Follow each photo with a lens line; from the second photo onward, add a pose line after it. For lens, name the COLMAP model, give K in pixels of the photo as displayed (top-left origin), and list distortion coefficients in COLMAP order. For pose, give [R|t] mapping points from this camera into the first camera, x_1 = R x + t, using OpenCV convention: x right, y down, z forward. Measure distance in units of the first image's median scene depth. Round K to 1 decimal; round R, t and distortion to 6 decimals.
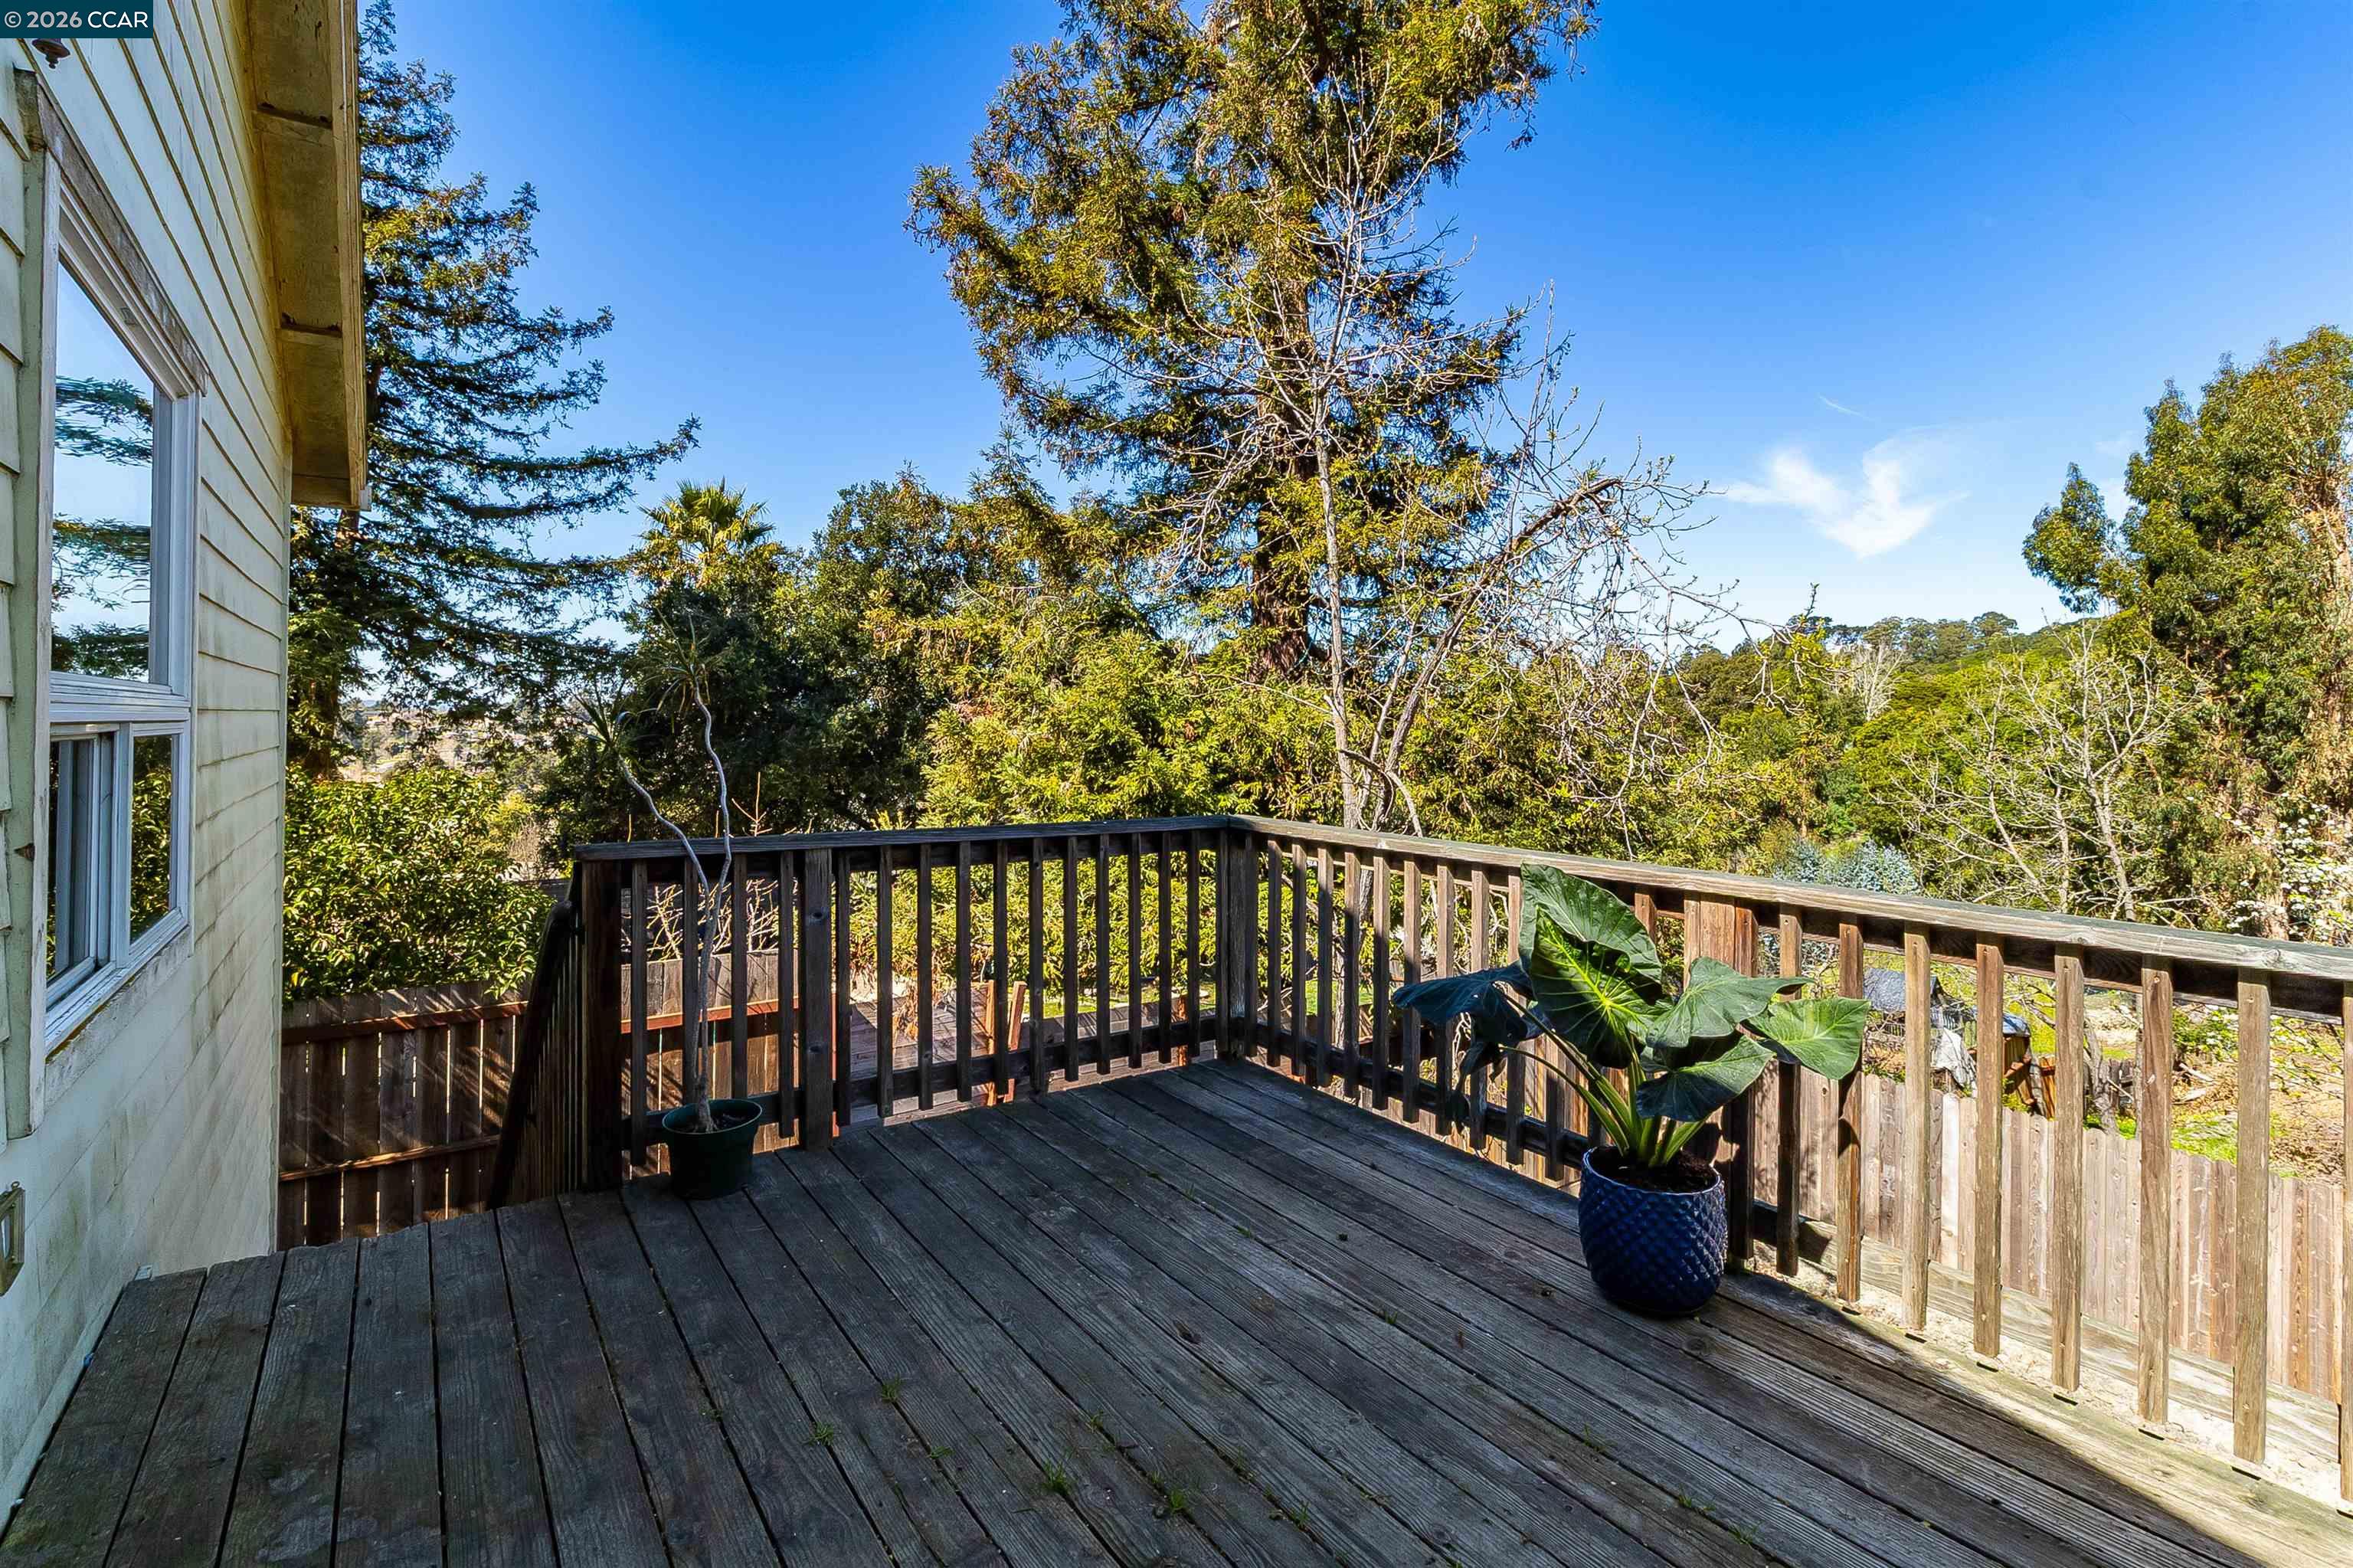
lens RADIAL K [[1090.7, 0, 1169.0], [0, 1090.7, 725.7], [0, 0, 1]] dist [-0.003749, -0.003210]
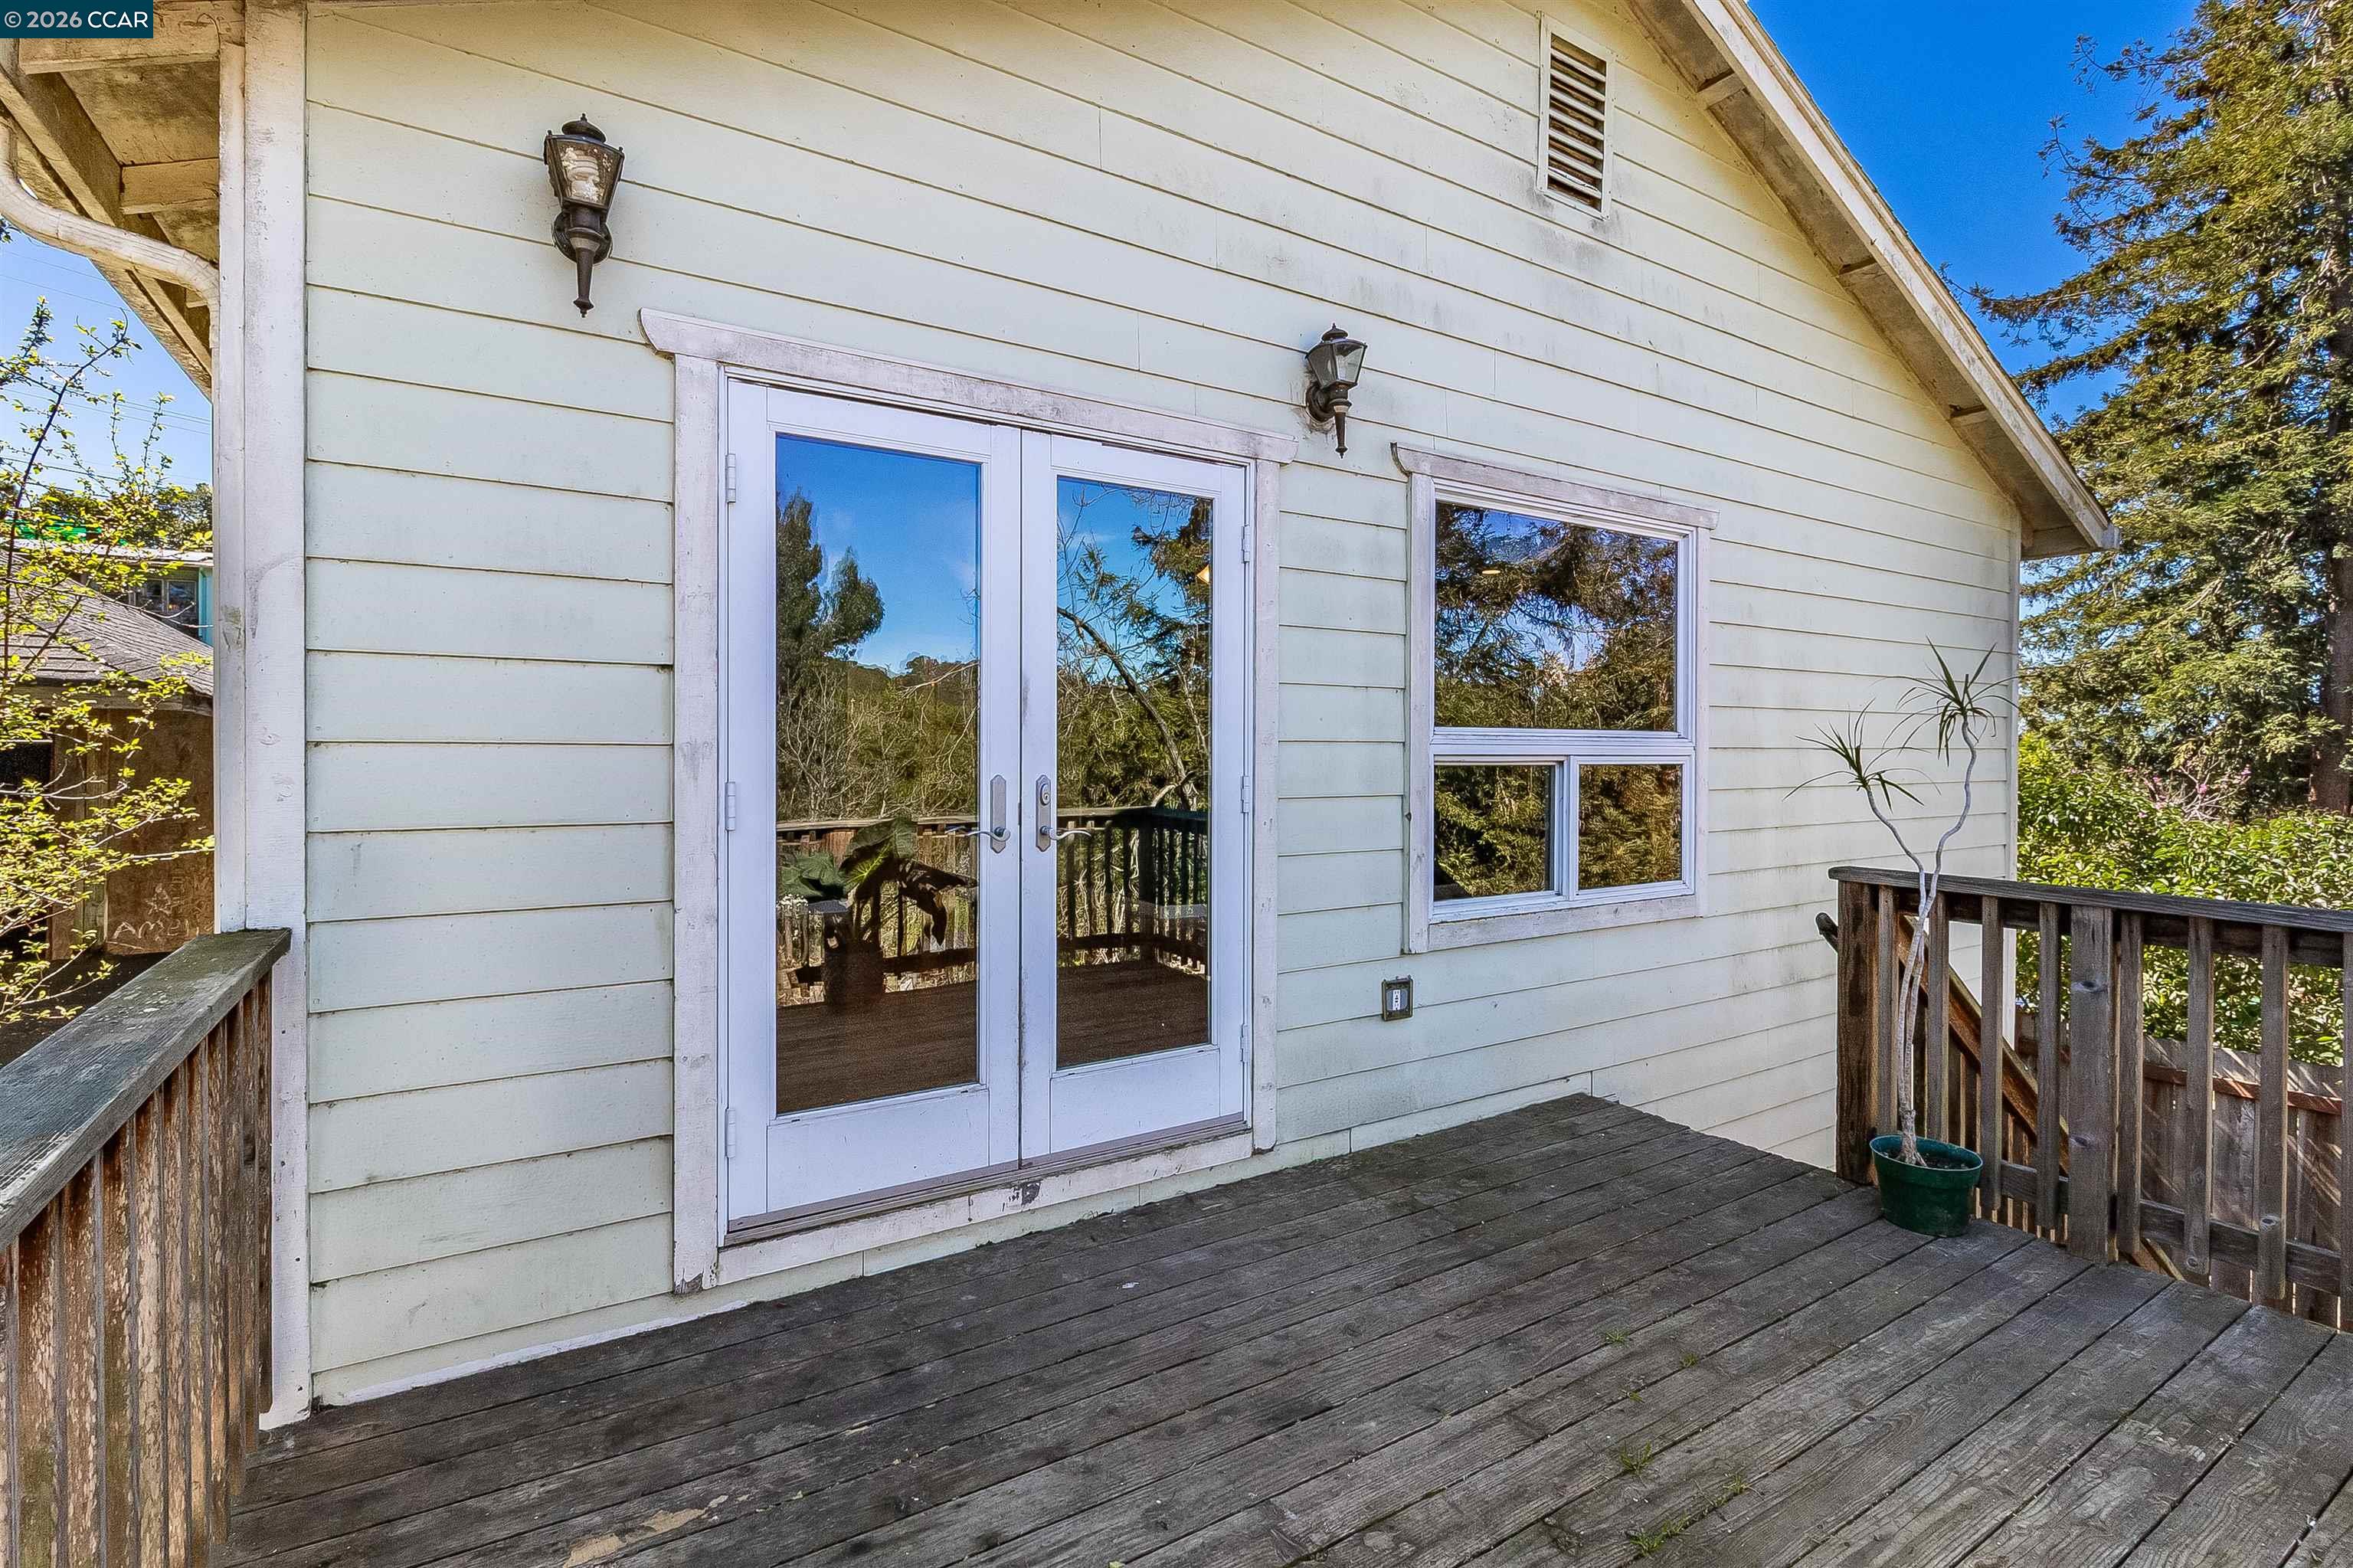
lens RADIAL K [[1090.7, 0, 1188.5], [0, 1090.7, 778.4], [0, 0, 1]] dist [-0.003749, -0.003210]
pose [[-0.050560, 0.011425, -0.998656, 0.763283], [-0.001620, 0.999932, 0.011522, 0.008290], [0.998720, 0.002200, -0.050538, 0.480438]]
